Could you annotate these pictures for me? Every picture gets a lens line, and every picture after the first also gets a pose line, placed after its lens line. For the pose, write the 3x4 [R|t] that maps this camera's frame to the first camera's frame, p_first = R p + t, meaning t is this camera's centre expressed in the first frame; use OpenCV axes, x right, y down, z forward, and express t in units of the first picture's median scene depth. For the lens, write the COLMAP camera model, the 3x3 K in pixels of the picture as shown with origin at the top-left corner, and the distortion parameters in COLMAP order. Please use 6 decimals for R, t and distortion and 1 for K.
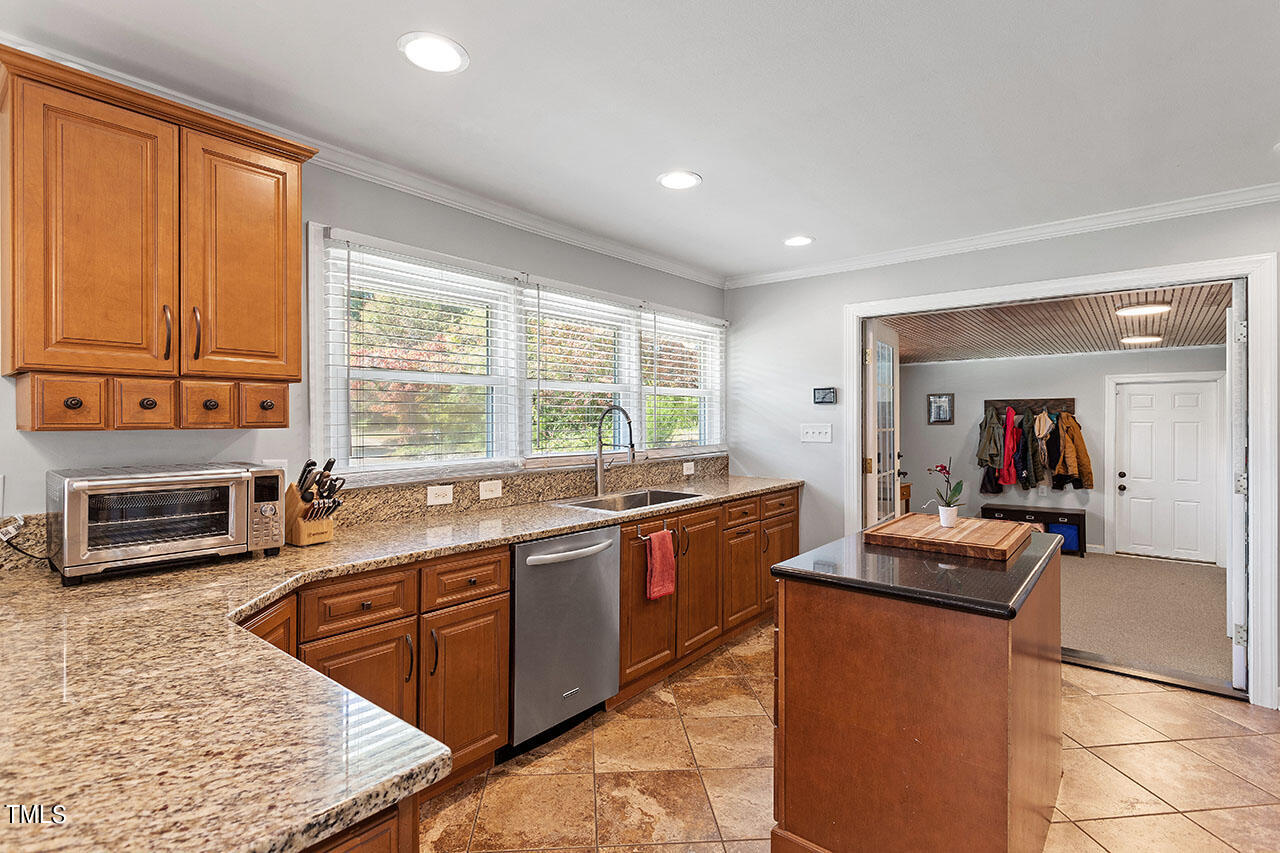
lens RADIAL K [[615.2, 0, 632.2], [0, 615.2, 420.3], [0, 0, 1]] dist [-0.000001, 0.002602]
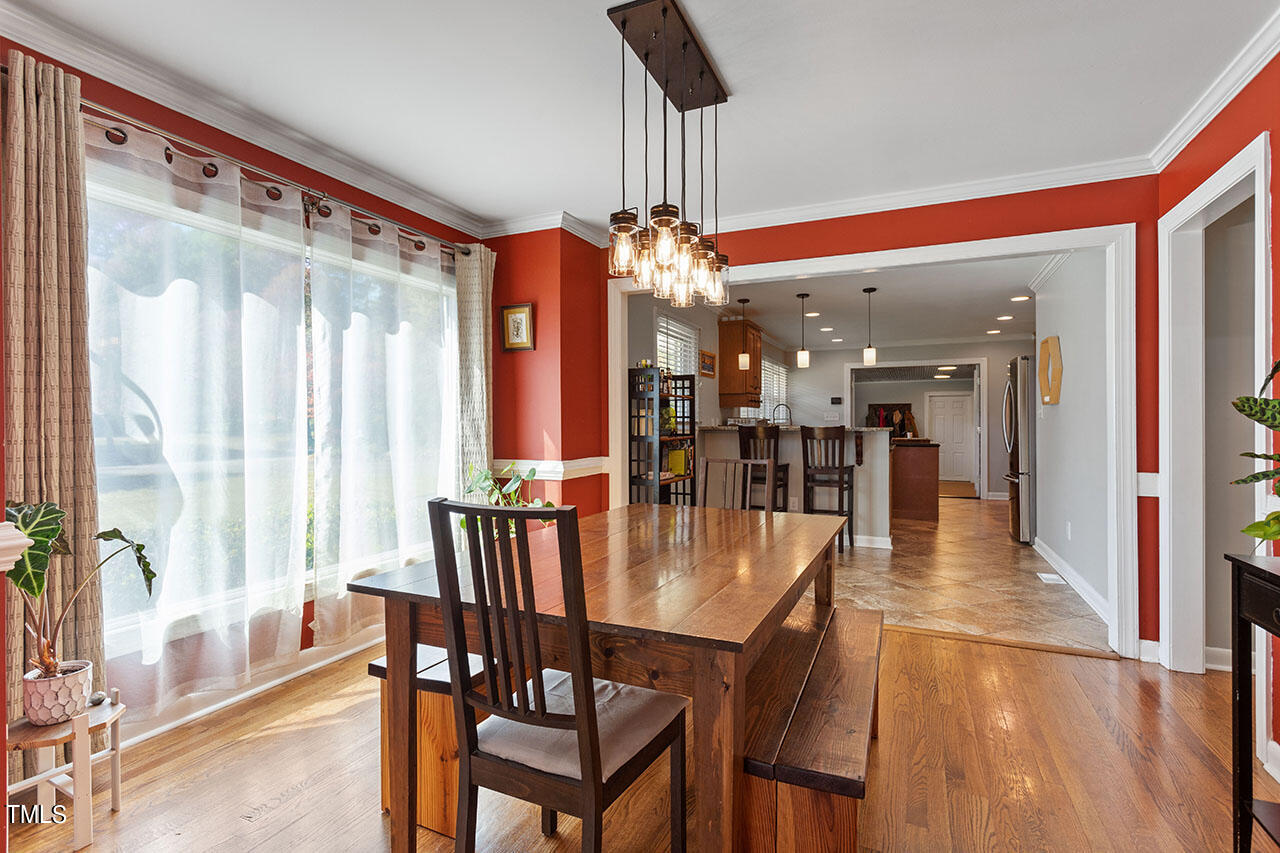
lens RADIAL K [[615.2, 0, 634.6], [0, 615.2, 425.7], [0, 0, 1]] dist [-0.000001, 0.002602]
pose [[0.965386, -0.002670, 0.260810, -0.962590], [0.002735, 0.999996, 0.000112, 0.048827], [-0.260809, 0.000605, 0.965390, -0.992832]]
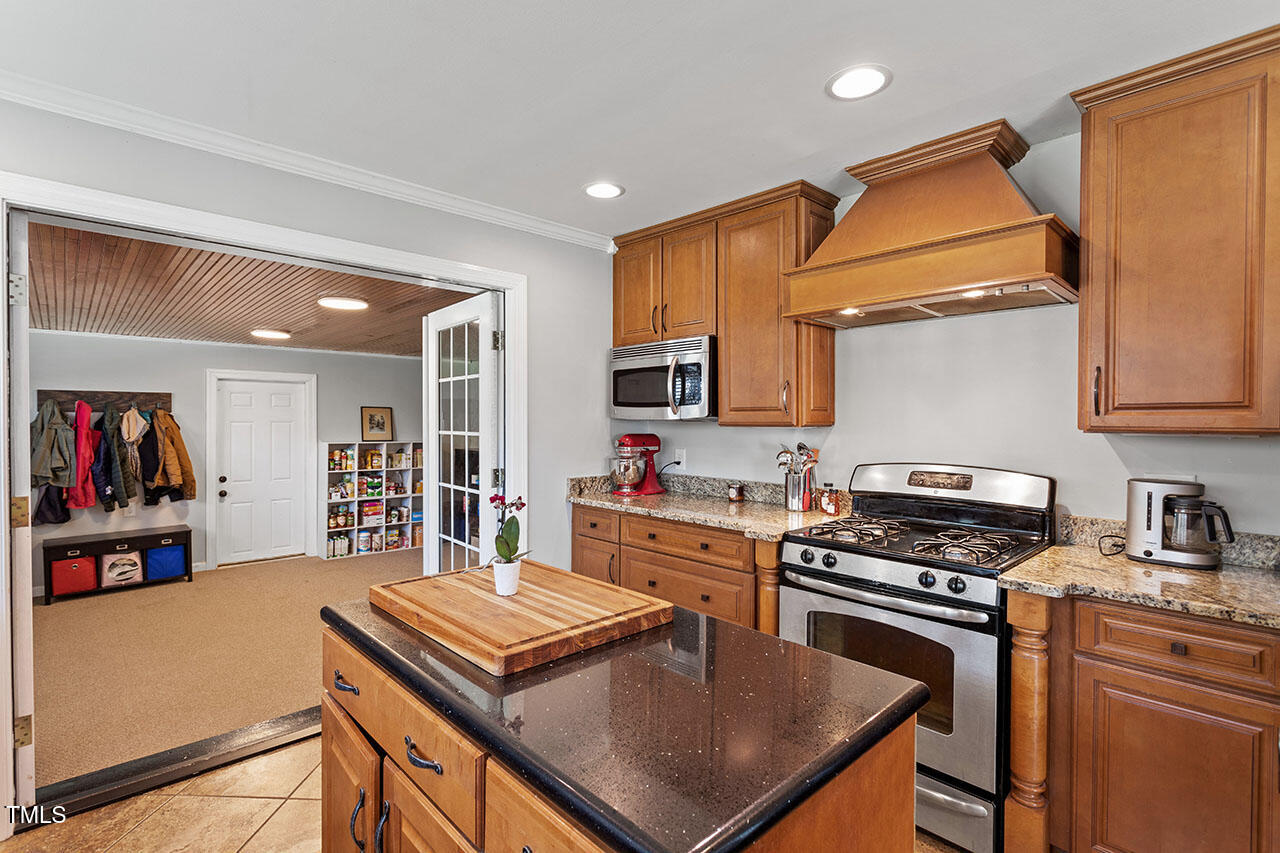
lens RADIAL K [[615.2, 0, 646.9], [0, 615.2, 426.5], [0, 0, 1]] dist [-0.000001, 0.002602]
pose [[0.108357, -0.011814, 0.994042, -0.059647], [-0.006175, 0.999902, 0.012557, -0.007385], [-0.994093, -0.007498, 0.108274, 0.400890]]
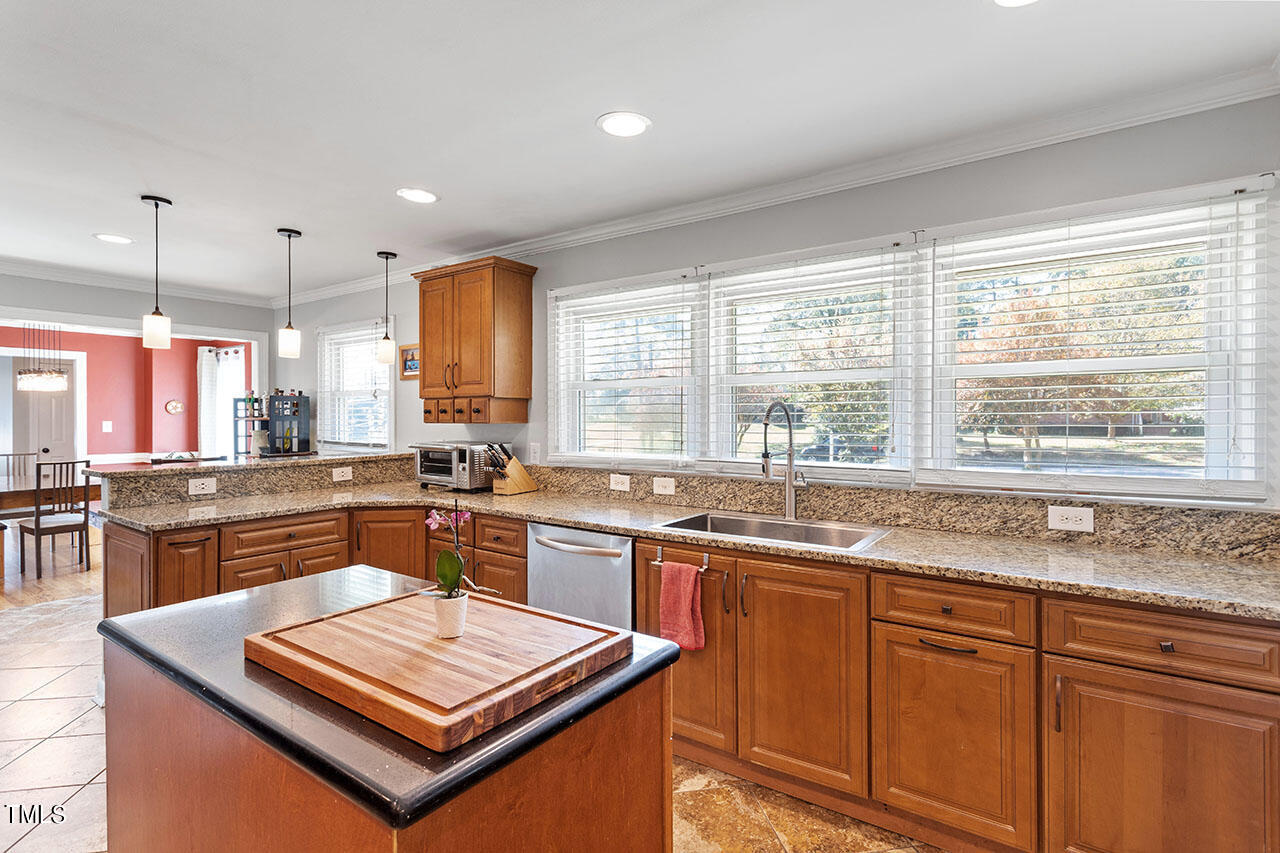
lens RADIAL K [[615.2, 0, 644.8], [0, 615.2, 421.4], [0, 0, 1]] dist [-0.000001, 0.002602]
pose [[0.075259, 0.006836, -0.997141, 0.525043], [-0.004034, 0.999970, 0.006551, -0.002795], [0.997156, 0.003529, 0.075284, 0.573077]]
